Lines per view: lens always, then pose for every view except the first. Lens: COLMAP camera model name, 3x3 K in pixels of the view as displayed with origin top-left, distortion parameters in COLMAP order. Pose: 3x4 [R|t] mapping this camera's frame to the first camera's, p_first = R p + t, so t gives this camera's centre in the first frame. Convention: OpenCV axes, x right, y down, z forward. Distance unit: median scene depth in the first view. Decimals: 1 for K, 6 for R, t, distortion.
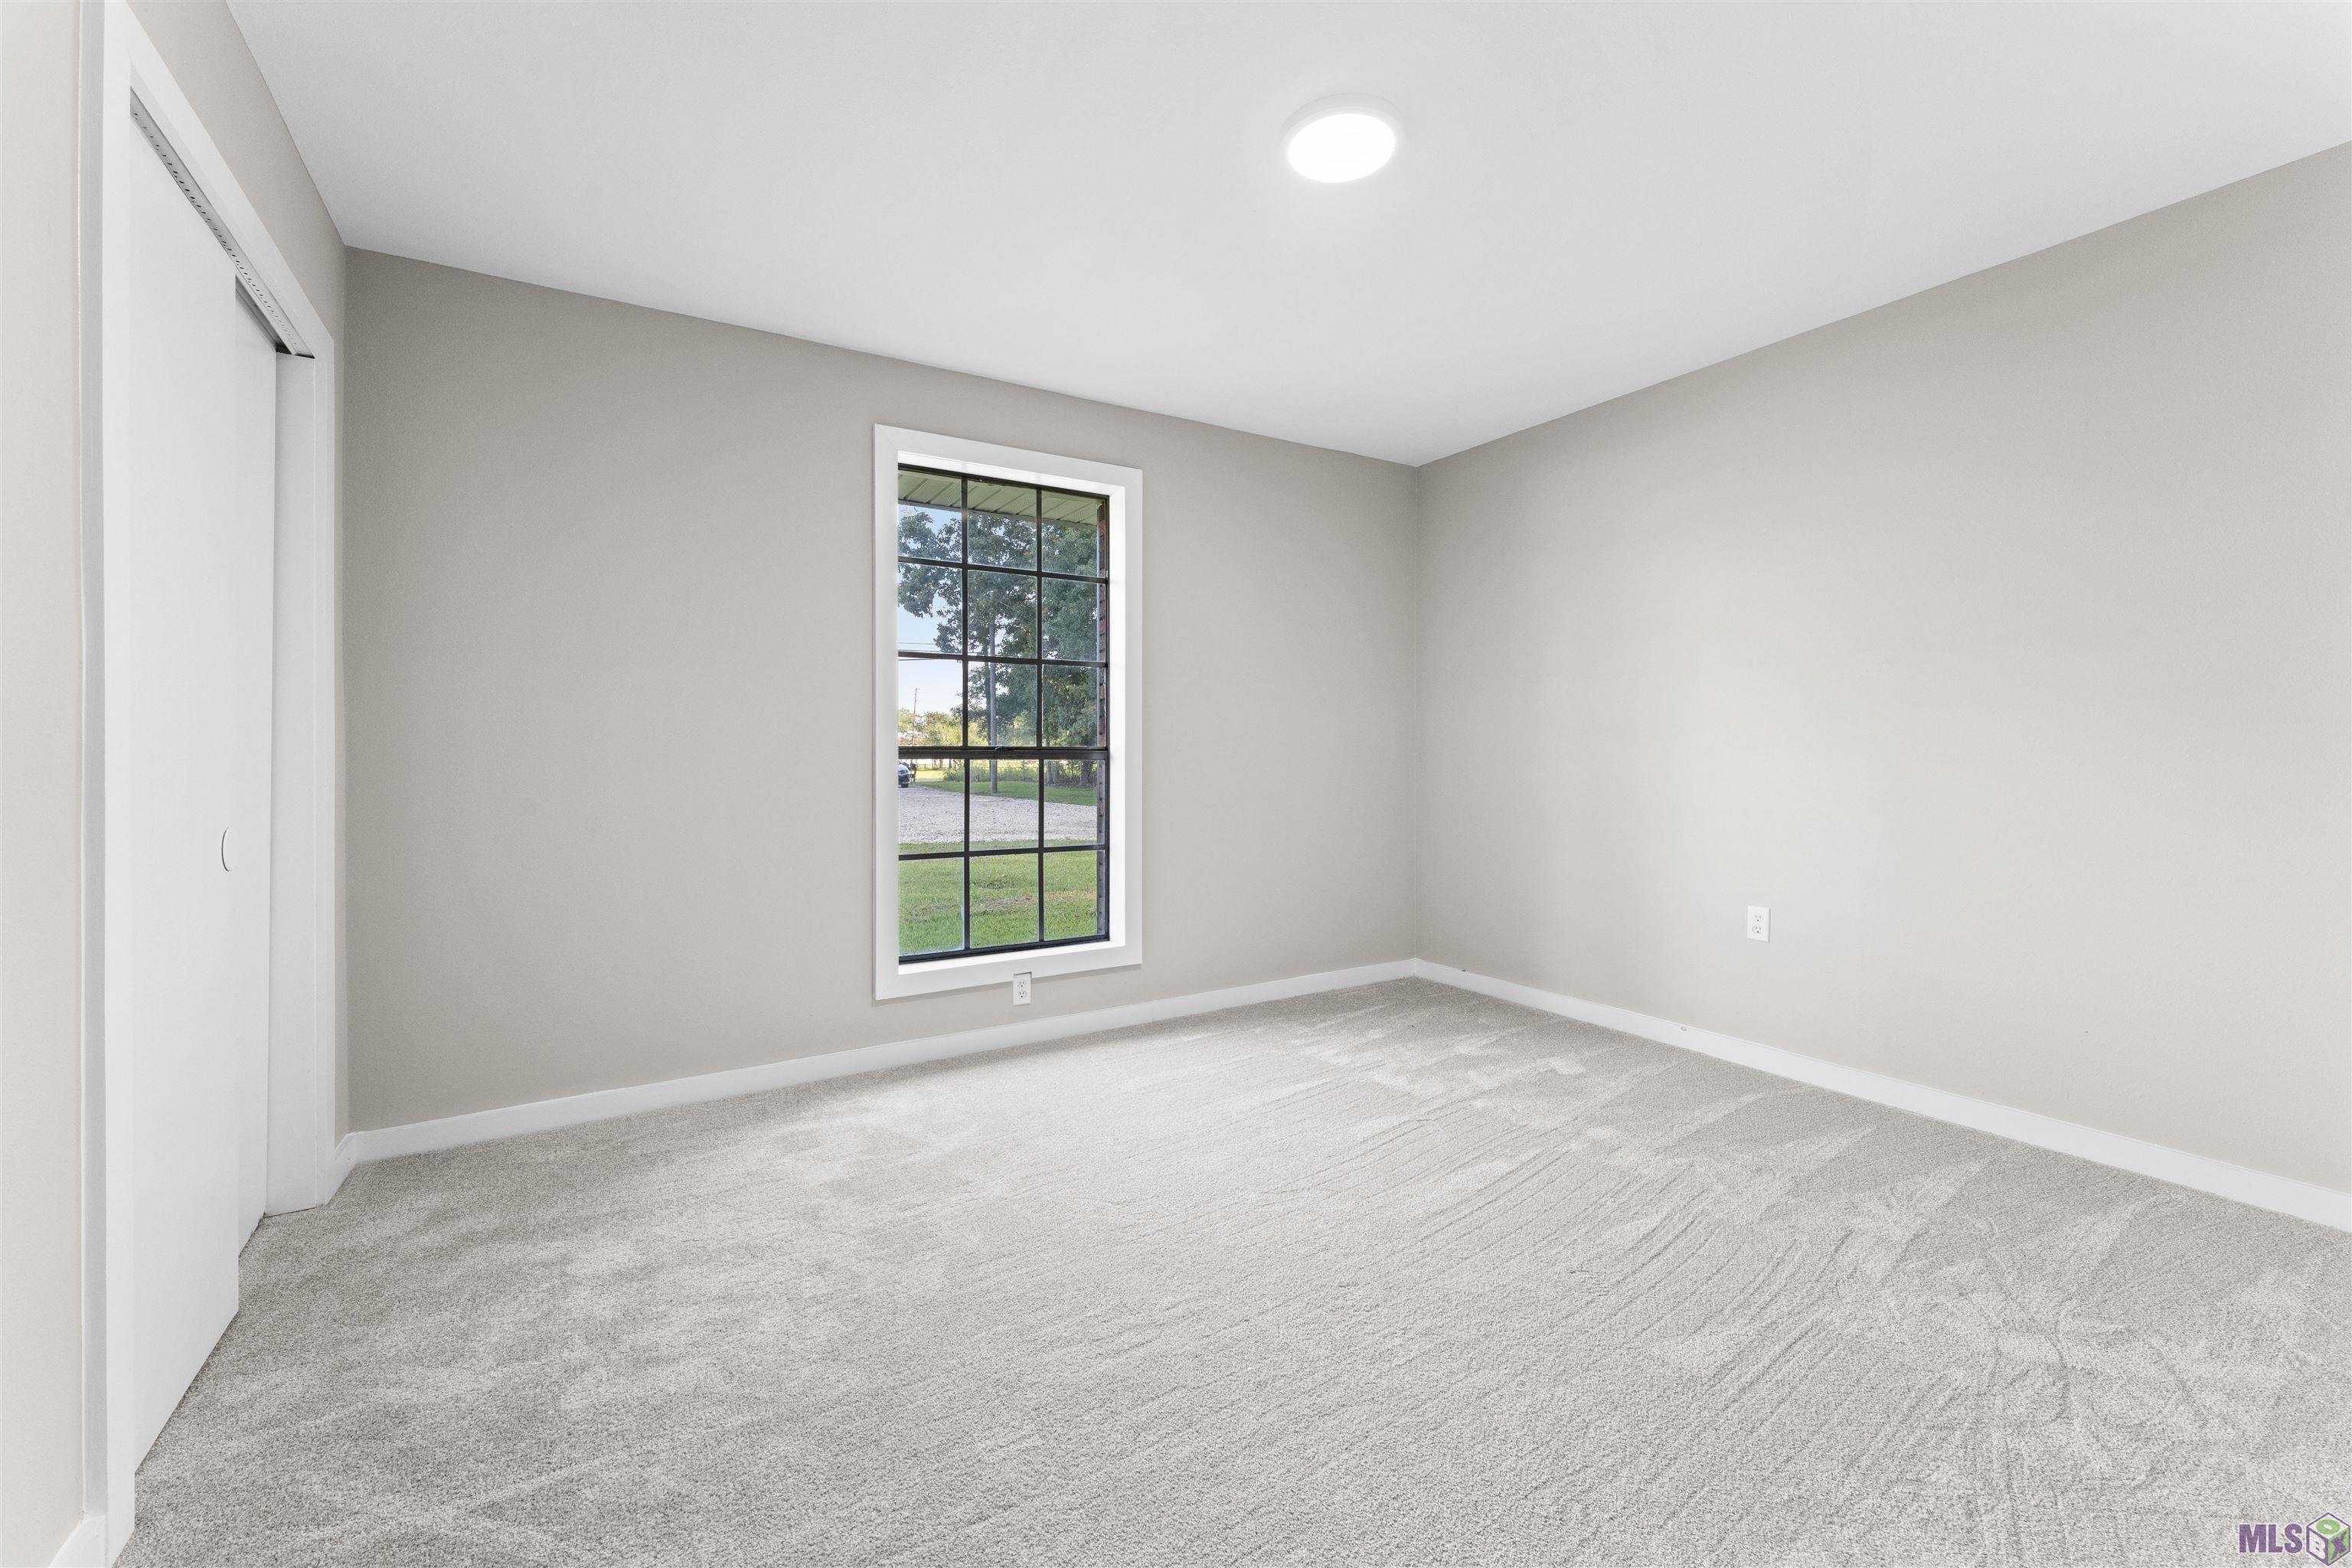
lens RADIAL K [[940.1, 0, 1181.2], [0, 940.1, 757.7], [0, 0, 1]] dist [-0.000281, -0.000016]
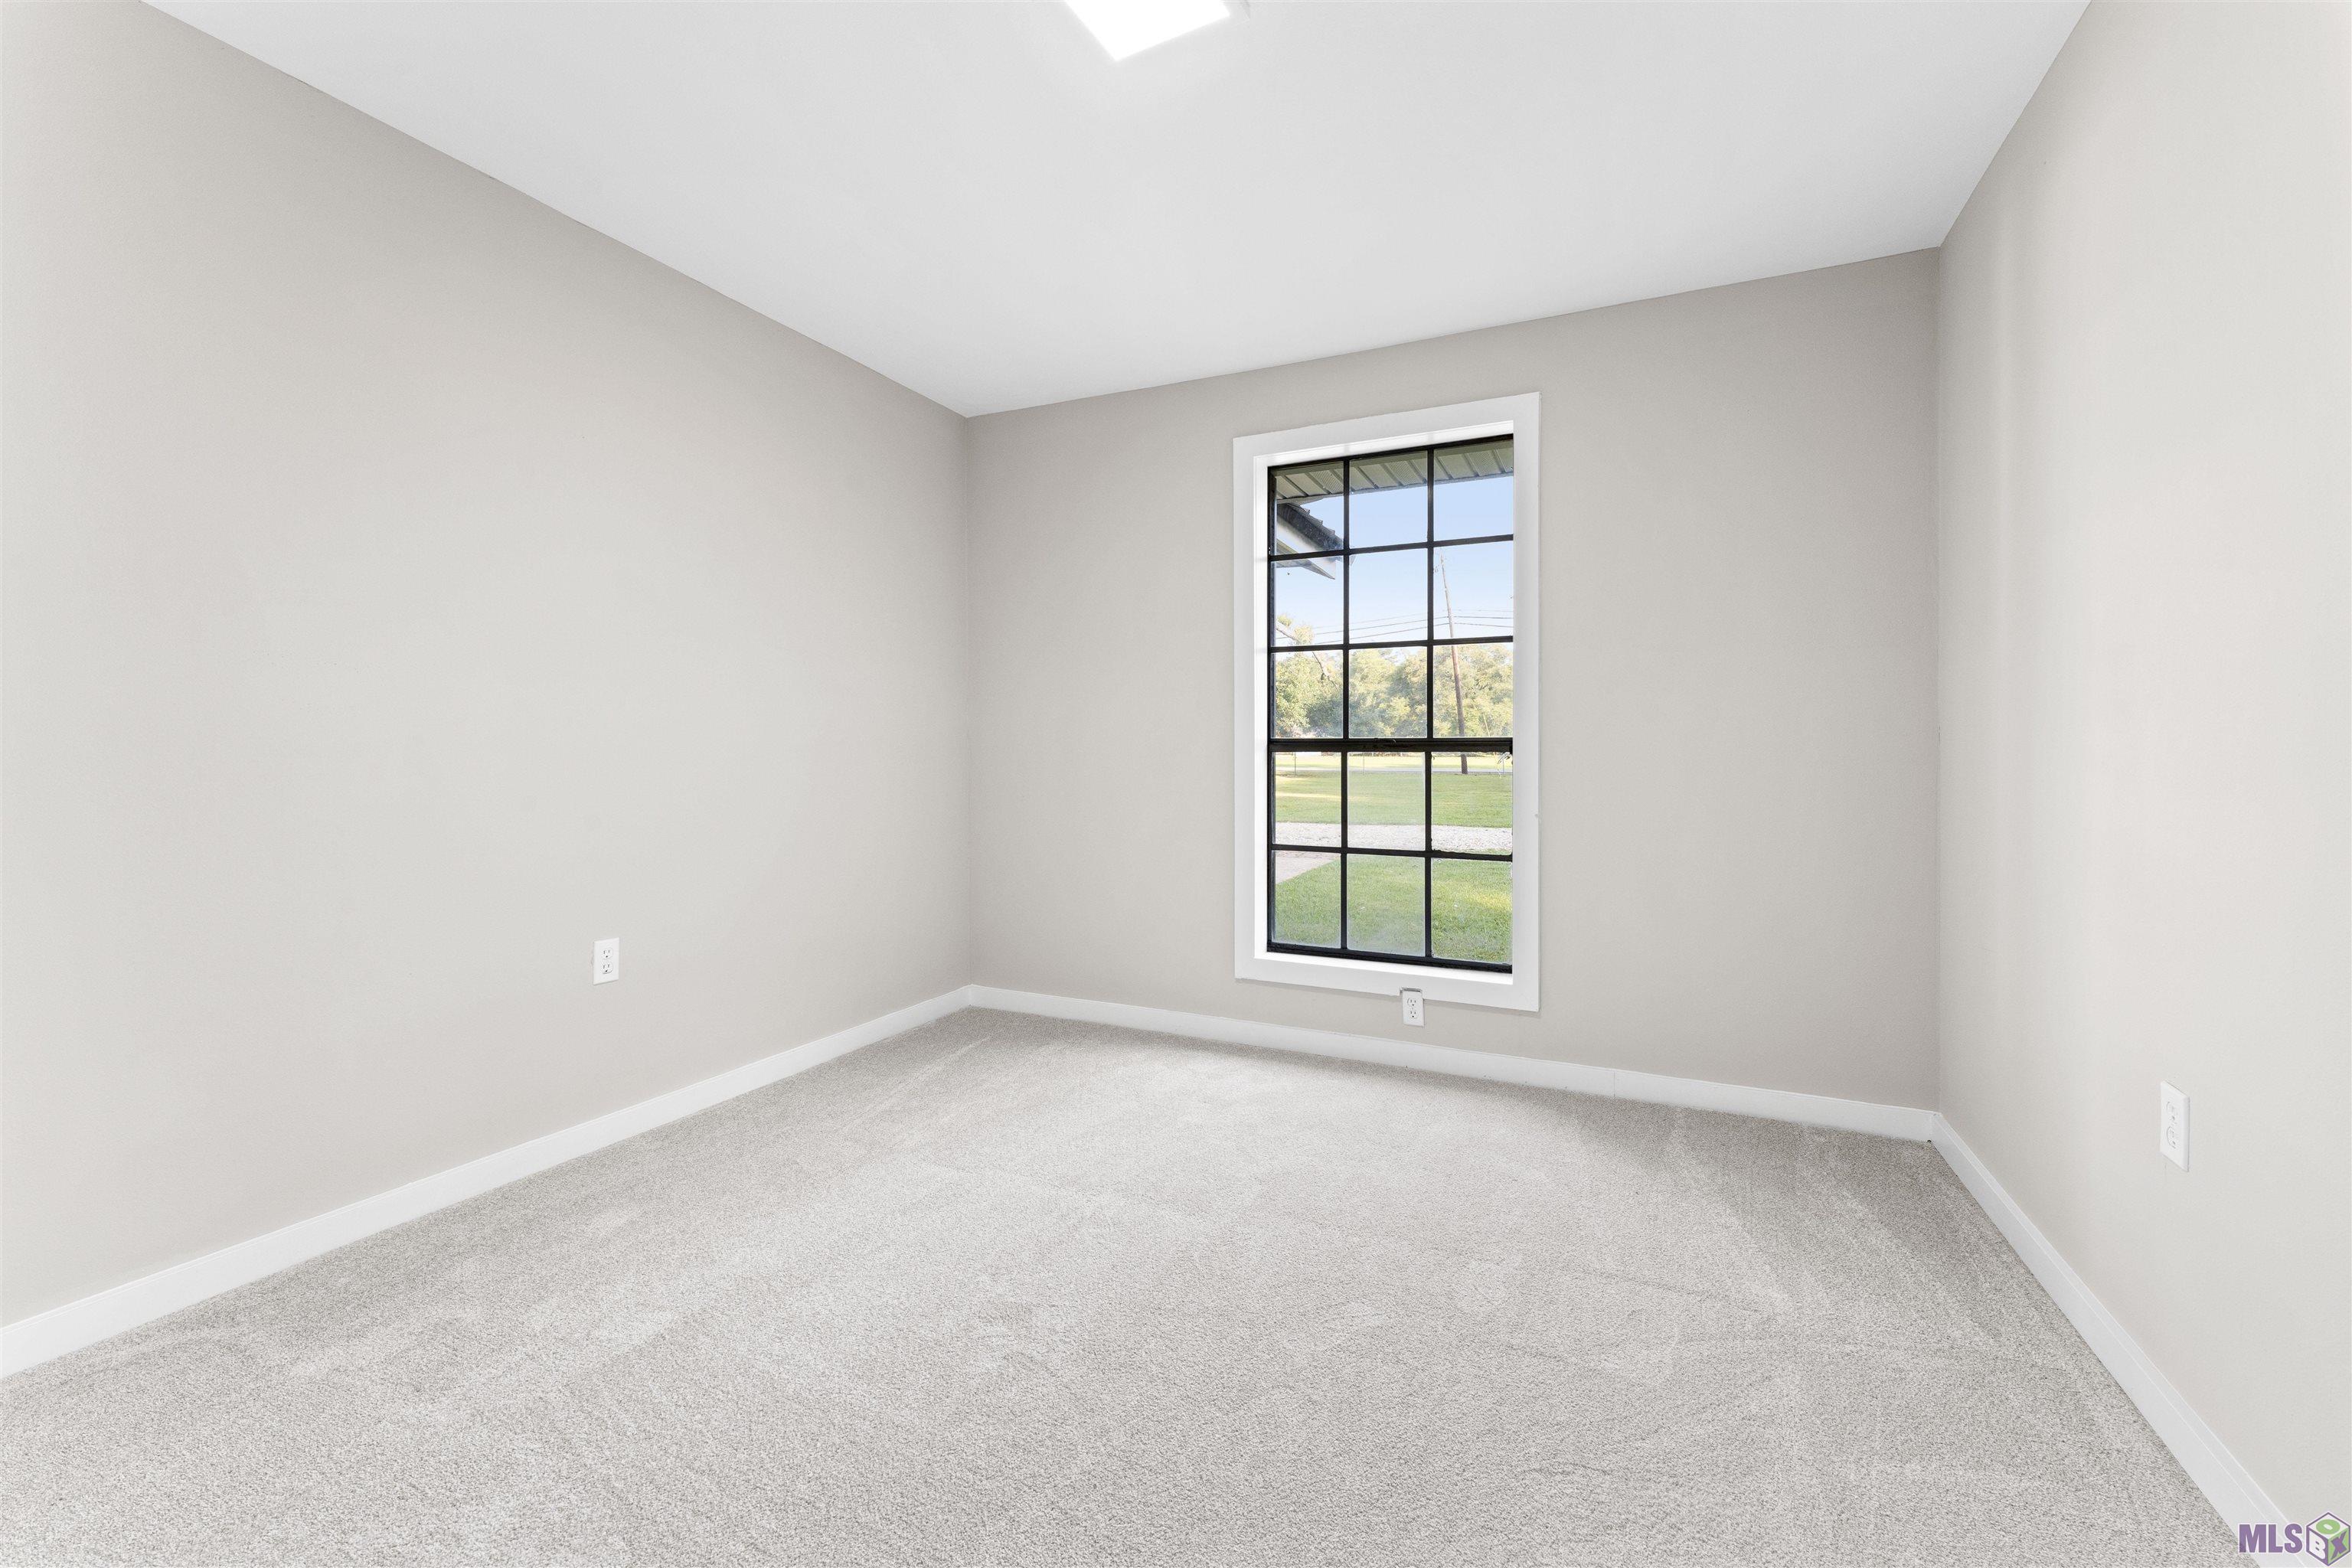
lens RADIAL K [[940.1, 0, 1181.2], [0, 940.1, 757.7], [0, 0, 1]] dist [-0.000281, -0.000016]
pose [[0.547882, 0.010454, -0.836490, 0.471274], [-0.013056, 0.999907, 0.003945, 0.004523], [0.836453, 0.008760, 0.547968, 0.320037]]
